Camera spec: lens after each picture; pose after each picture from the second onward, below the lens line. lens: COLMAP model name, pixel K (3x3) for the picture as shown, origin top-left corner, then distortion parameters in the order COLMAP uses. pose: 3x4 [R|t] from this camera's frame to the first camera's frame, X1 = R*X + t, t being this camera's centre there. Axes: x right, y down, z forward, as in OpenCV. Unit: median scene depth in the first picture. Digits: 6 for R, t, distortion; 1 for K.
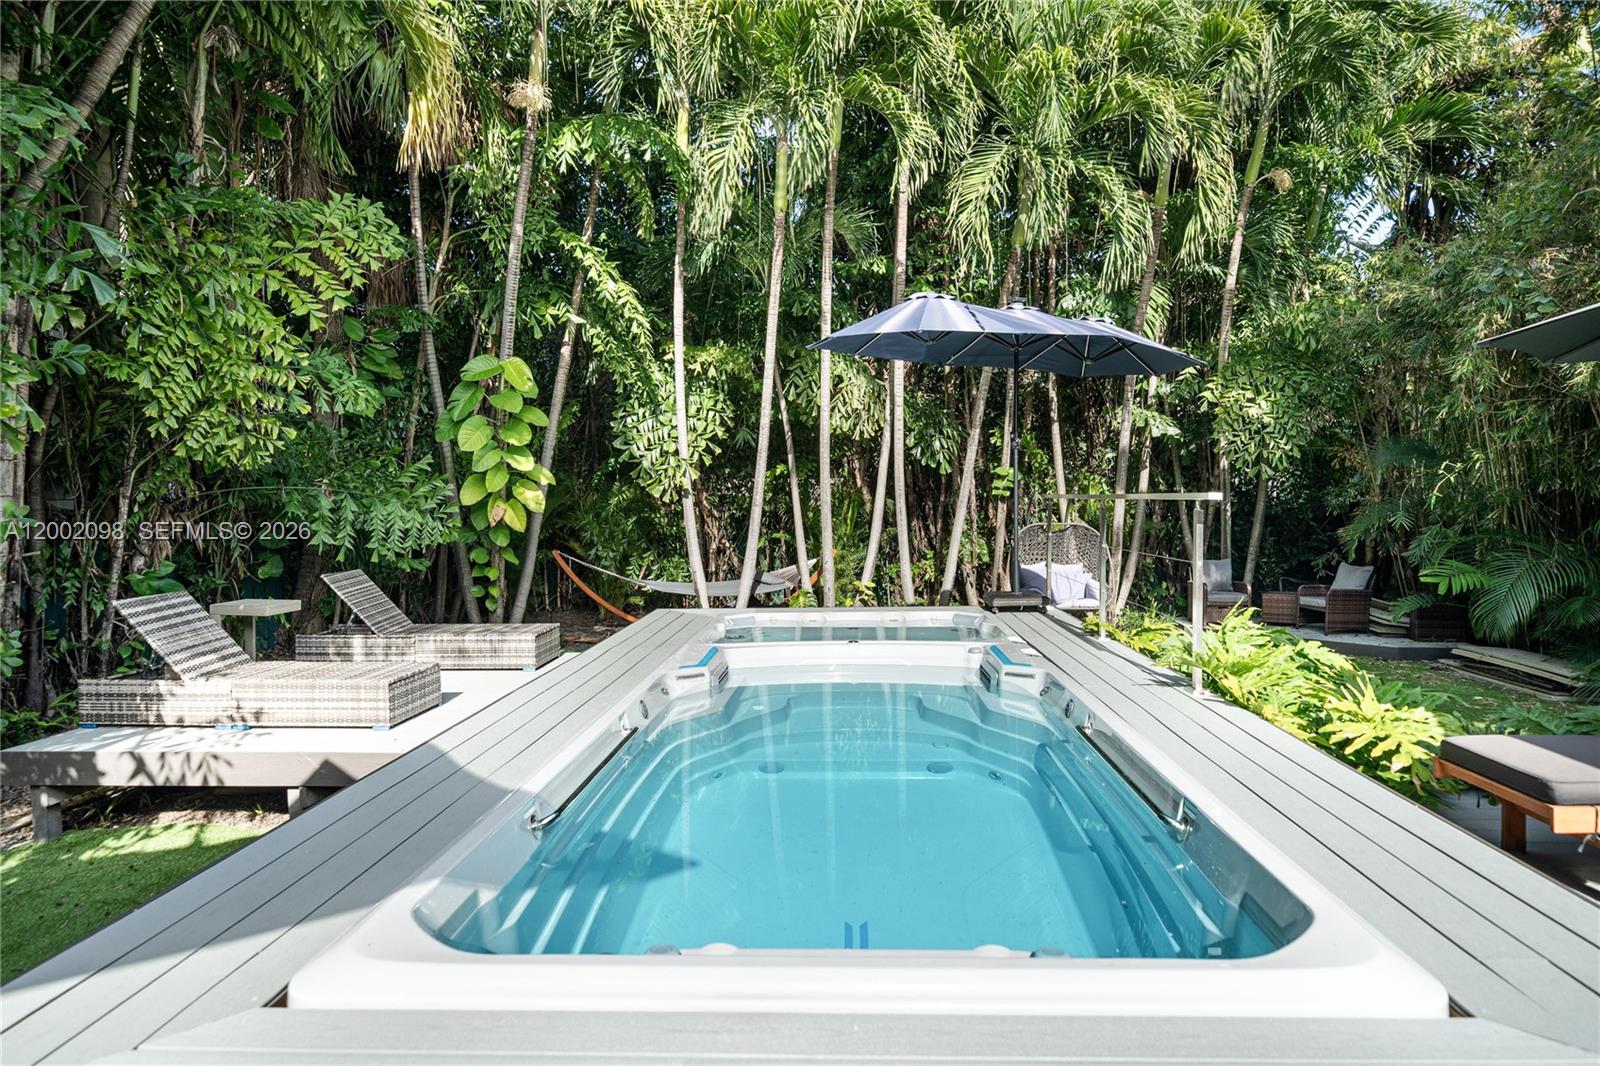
lens RADIAL K [[1083.0, 0, 800.0], [0, 1083.0, 533.0], [0, 0, 1]] dist [0.001667, 0.002564]
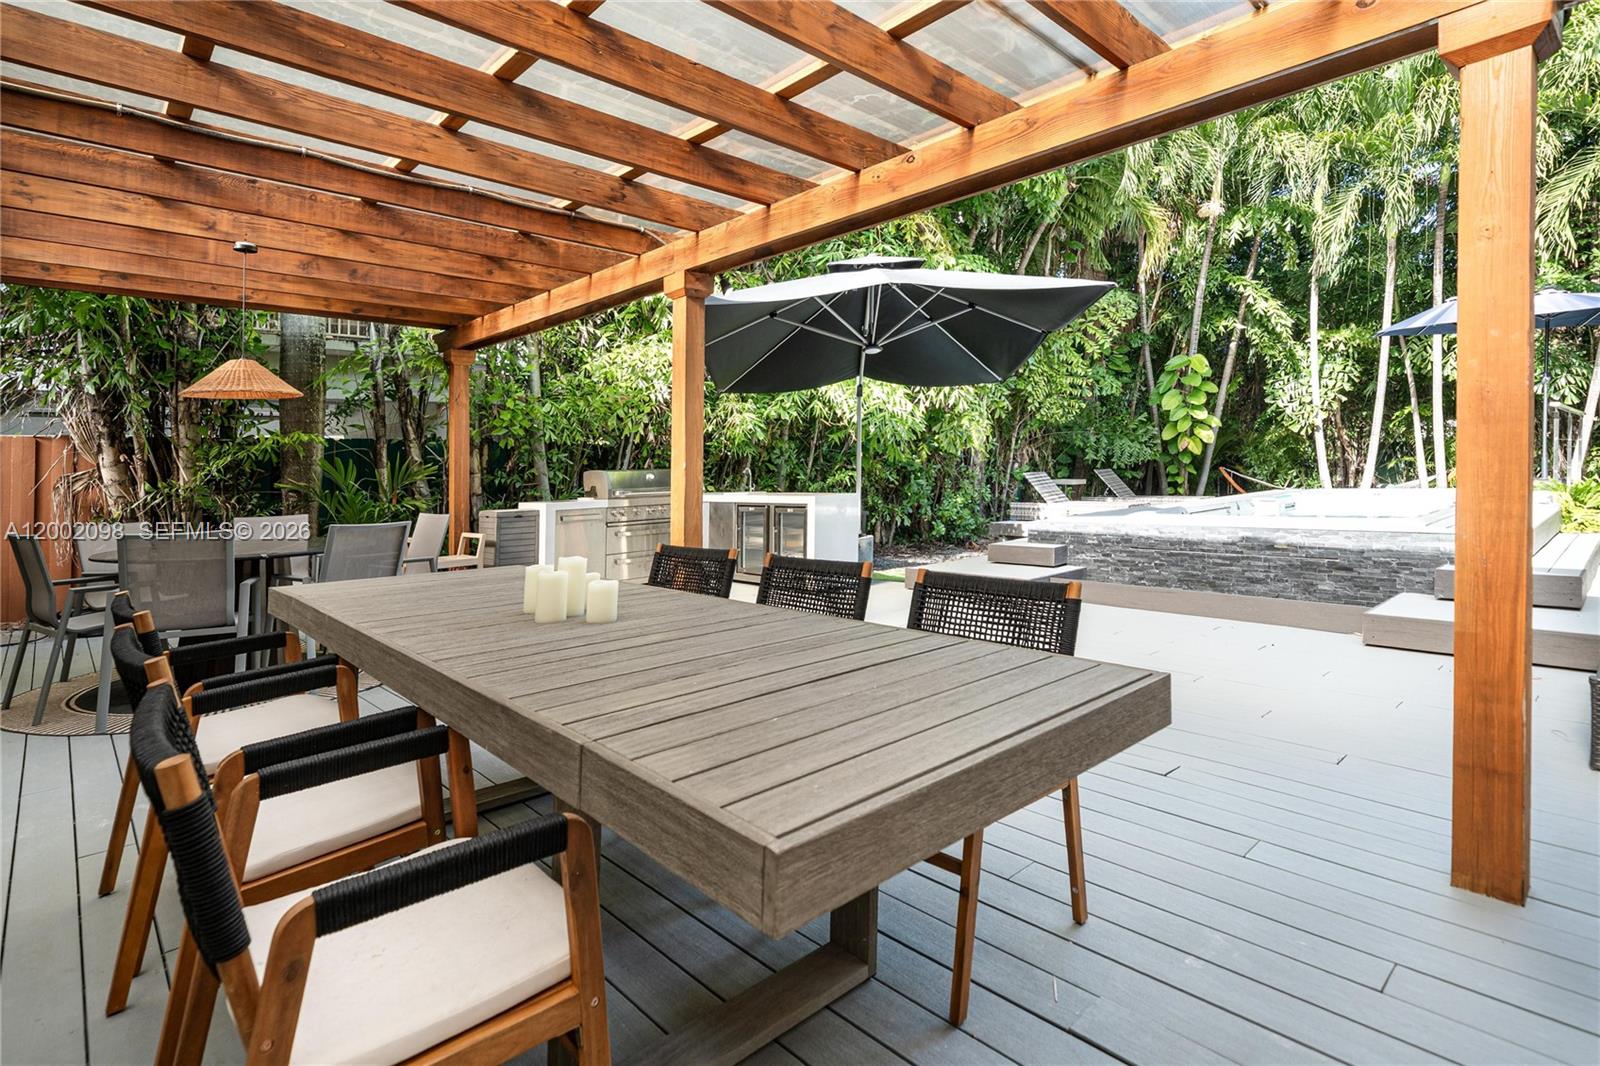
lens RADIAL K [[727.5, 0, 800.0], [0, 727.5, 533.0], [0, 0, 1]] dist [0.003348, 0.000105]
pose [[0.723515, 0.052981, -0.688273, 0.094625], [0.004129, 0.996700, 0.081062, 0.027668], [0.690297, -0.061491, 0.720909, -0.304225]]
